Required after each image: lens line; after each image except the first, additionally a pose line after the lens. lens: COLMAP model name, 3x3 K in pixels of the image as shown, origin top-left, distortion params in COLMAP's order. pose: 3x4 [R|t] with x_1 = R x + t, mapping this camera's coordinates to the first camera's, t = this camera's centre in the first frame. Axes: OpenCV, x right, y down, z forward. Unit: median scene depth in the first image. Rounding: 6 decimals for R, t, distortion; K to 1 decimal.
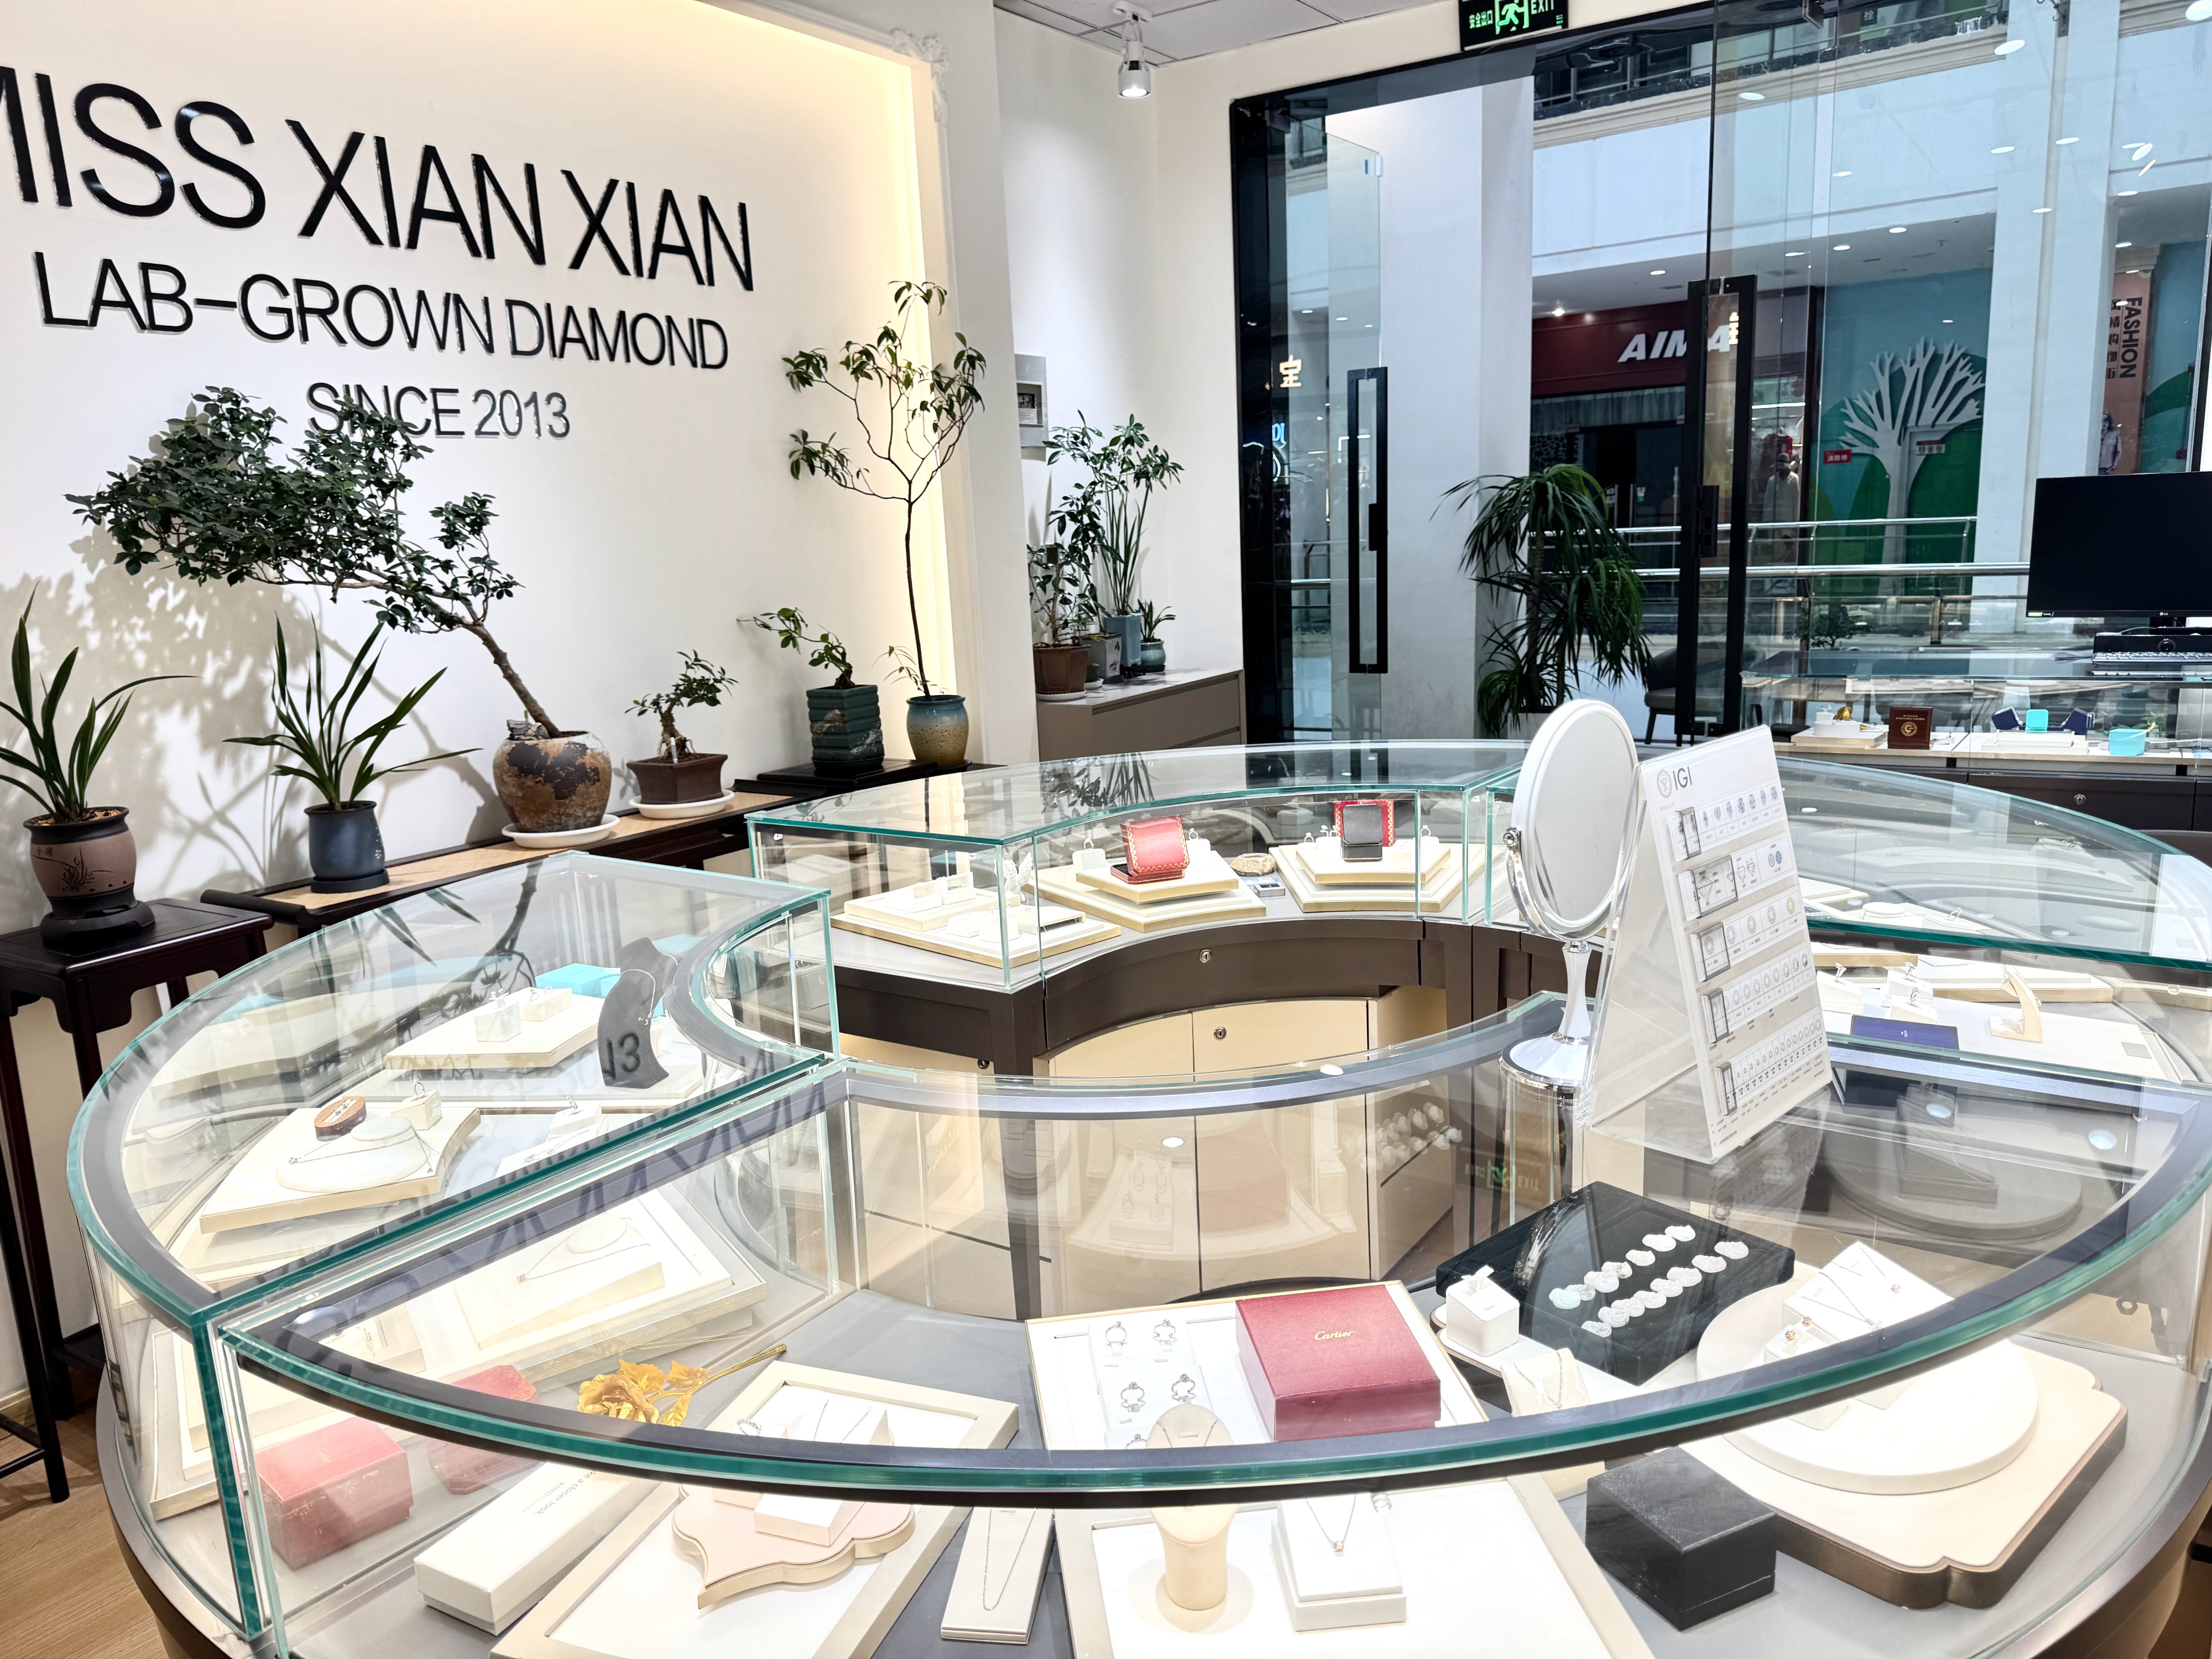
lens RADIAL K [[1584.9, 0, 1106.2], [0, 1584.9, 841.4], [0, 0, 1]] dist [0.014714, -0.014948]
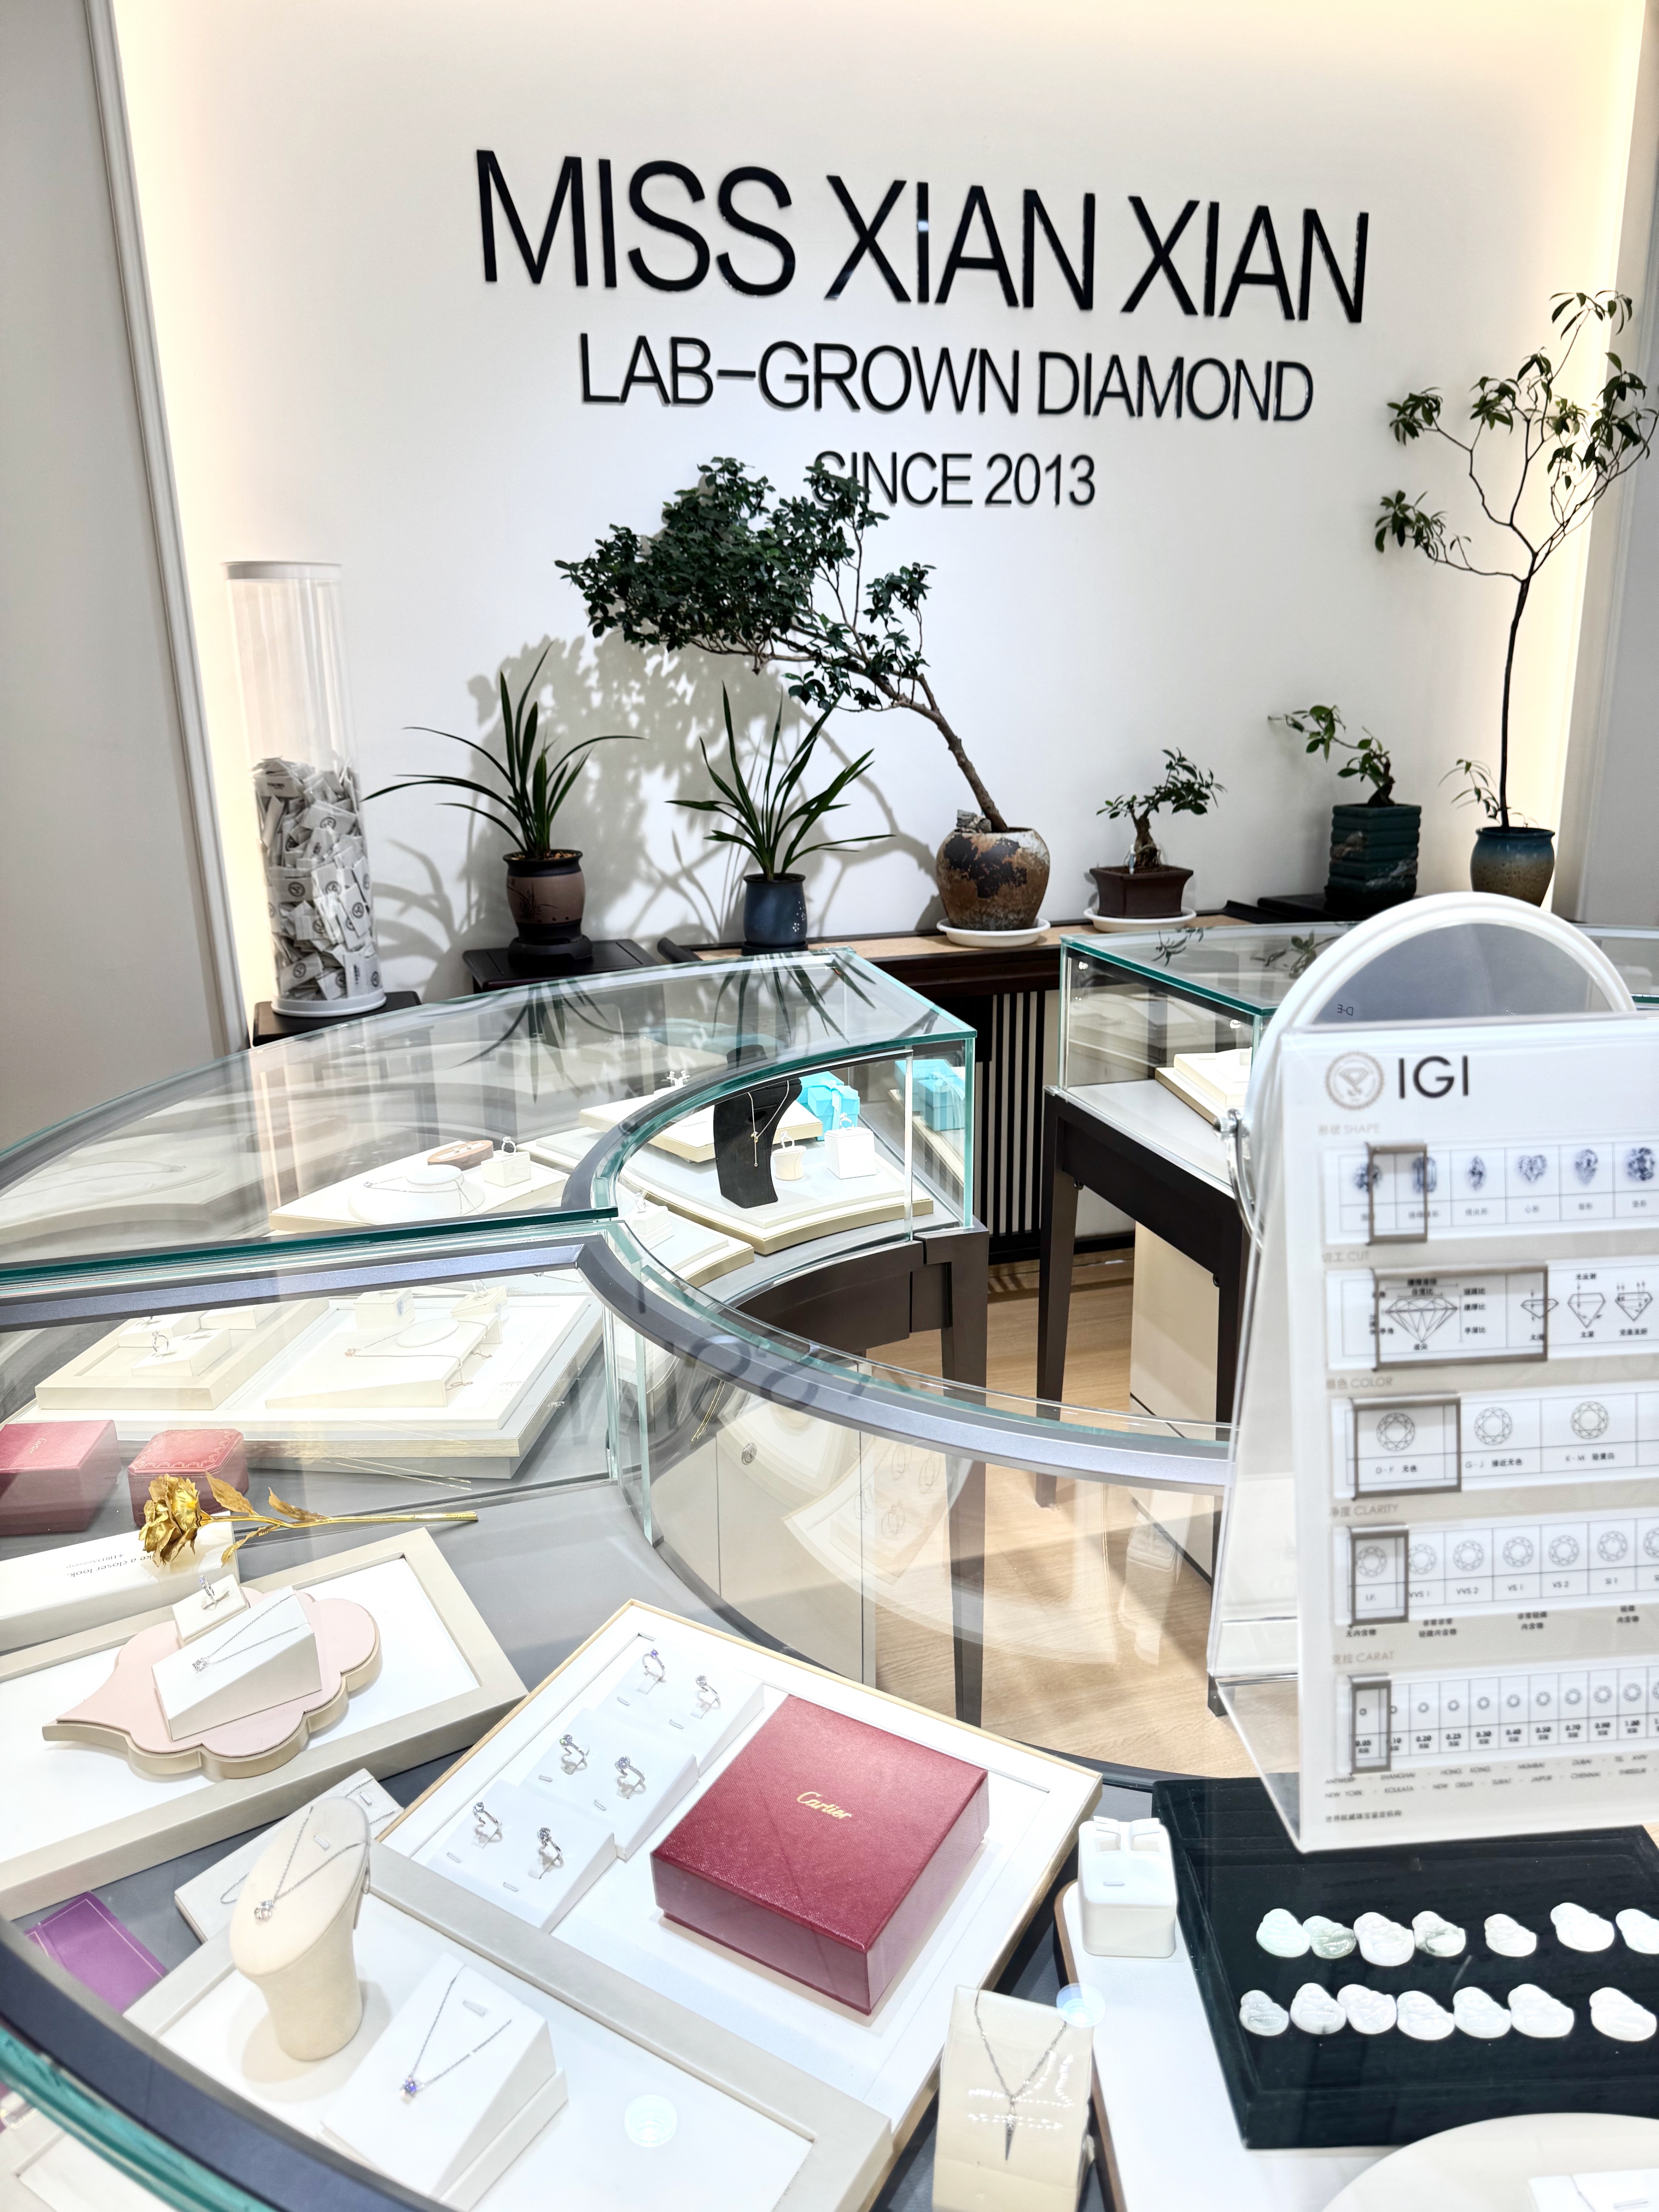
lens RADIAL K [[1585.0, 0, 827.5], [0, 1585.0, 1117.9], [0, 0, 1]] dist [0.014714, -0.014948]
pose [[0.771620, 0.209977, -0.600427, 0.179072], [-0.145582, 0.977185, 0.154644, -0.027694], [0.619200, -0.031915, 0.784584, 0.175194]]
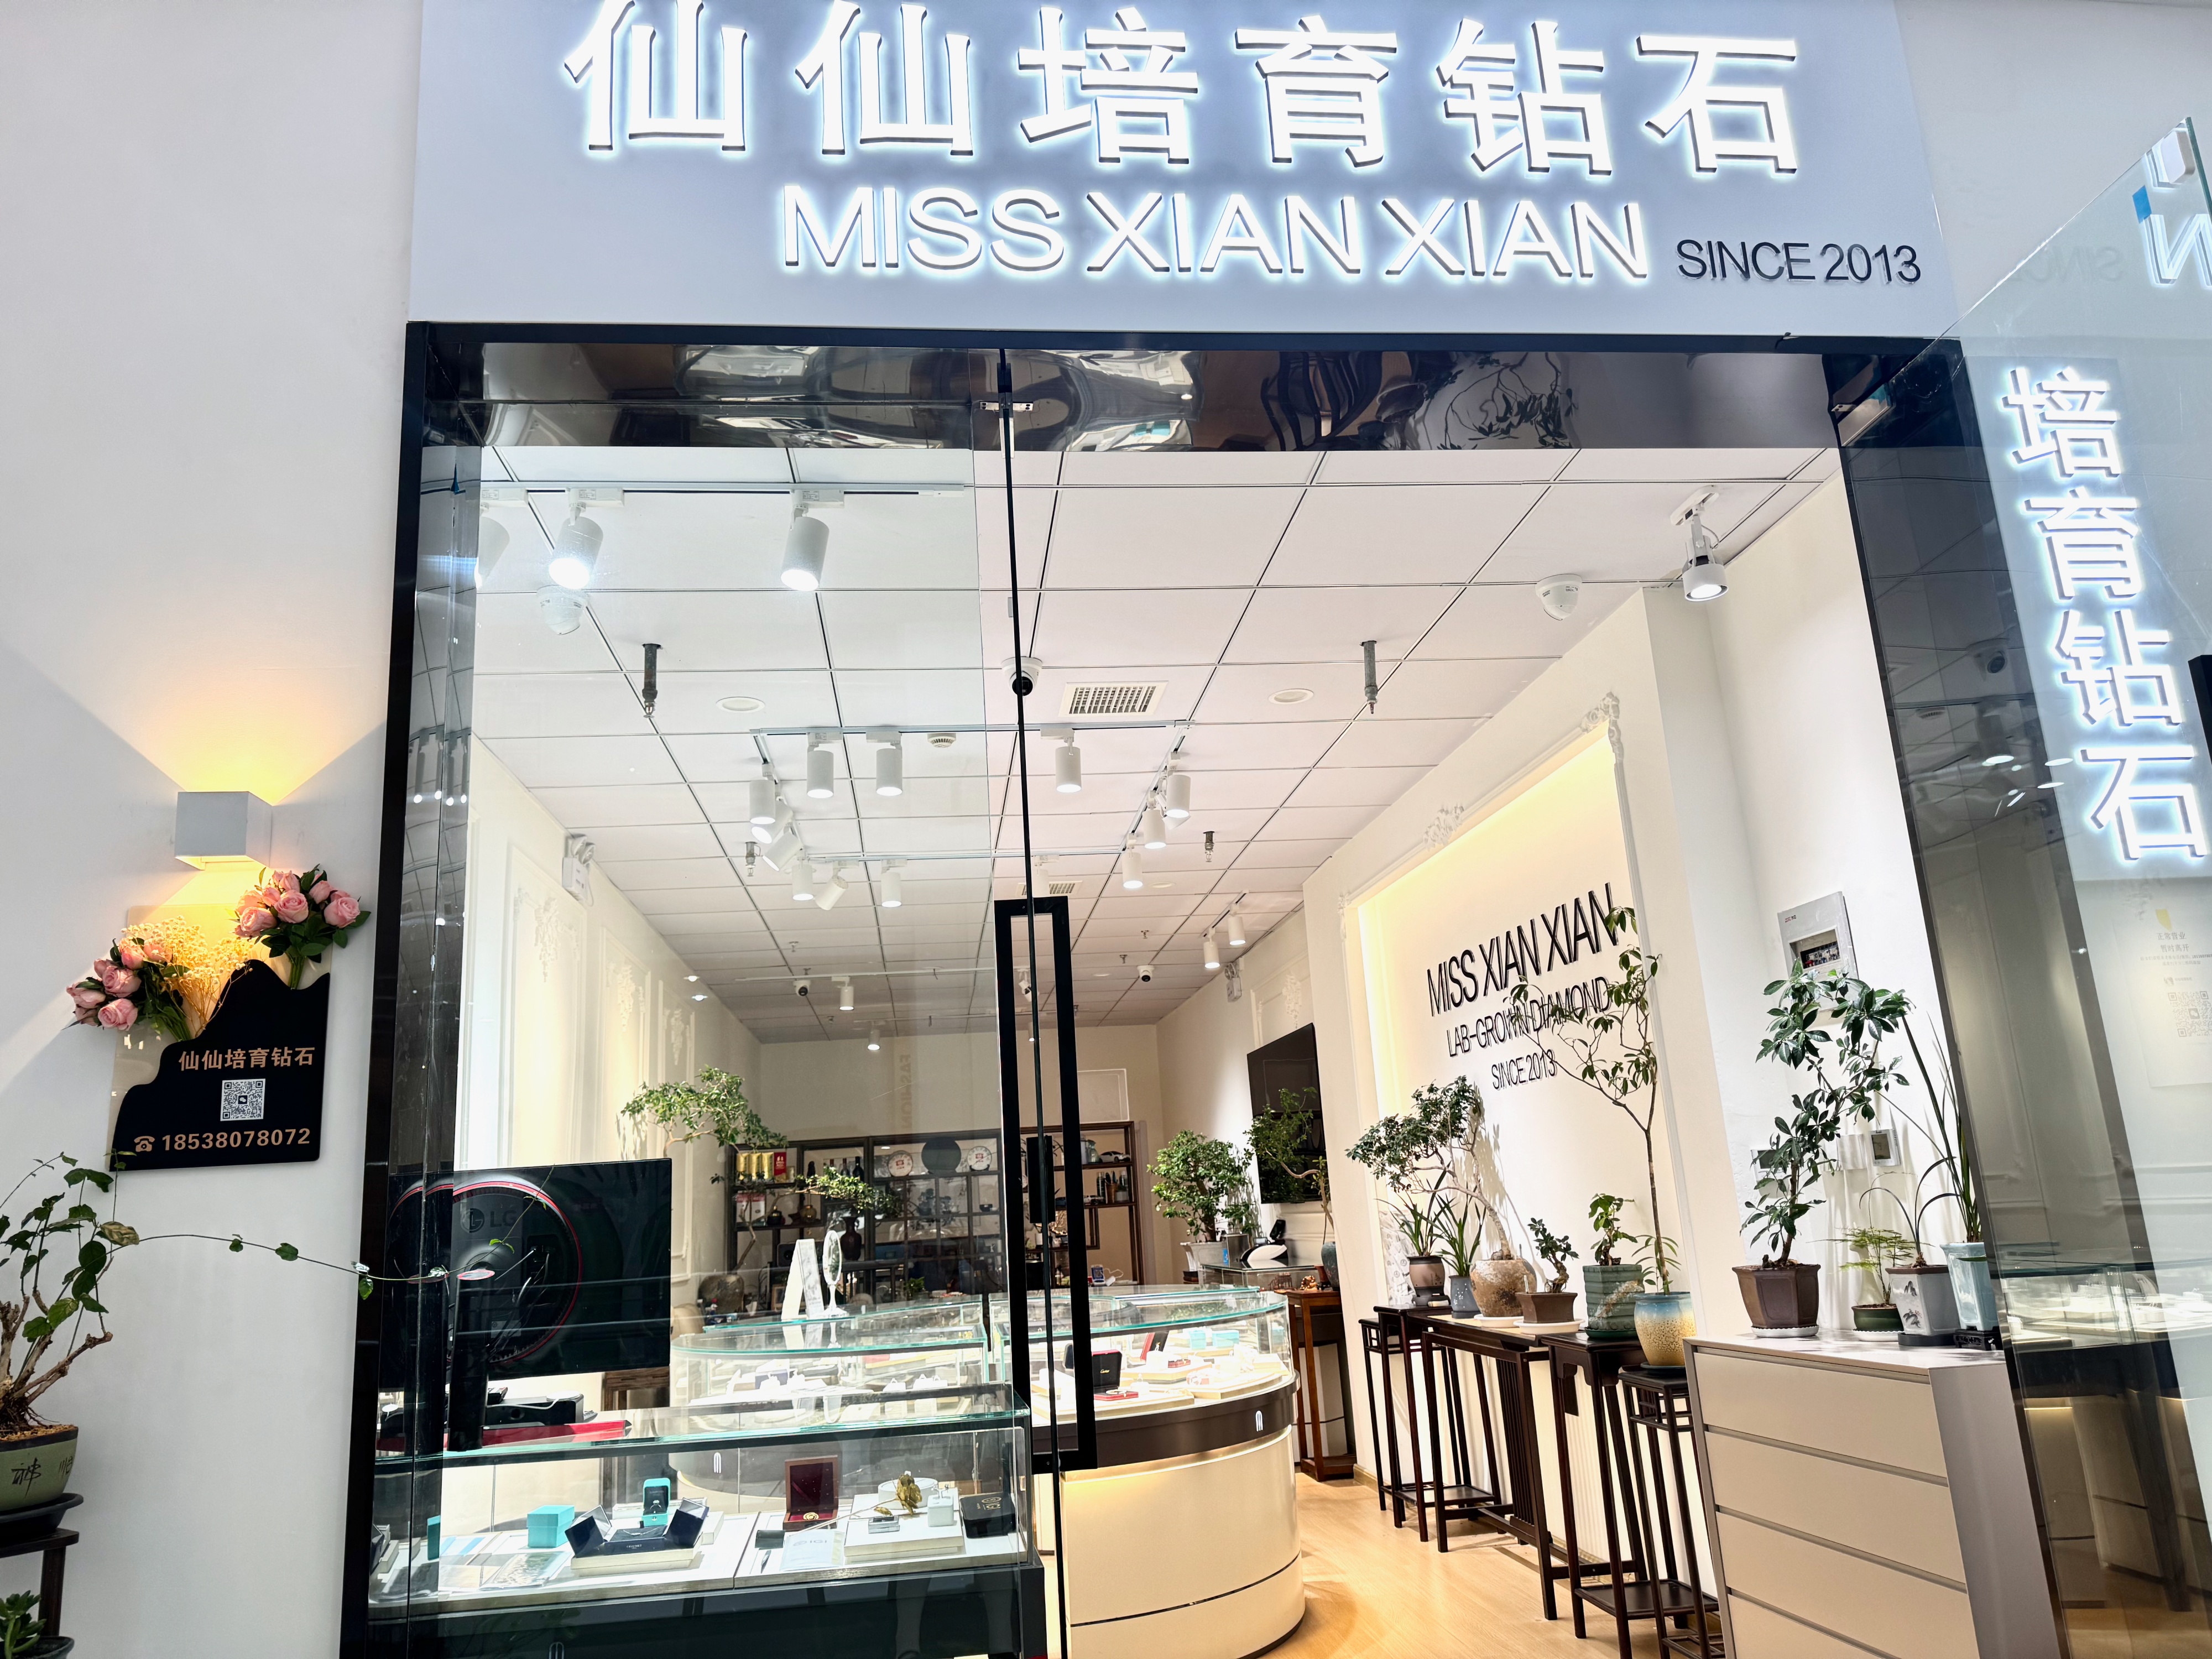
lens RADIAL K [[1541.9, 0, 1111.6], [0, 1541.9, 821.7], [0, 0, 1]] dist [0.122456, -0.189030]
pose [[-0.754068, -0.070653, -0.652985, 1.079751], [-0.037444, 0.997205, -0.064657, -0.405670], [0.655728, -0.024305, -0.754606, 1.969489]]
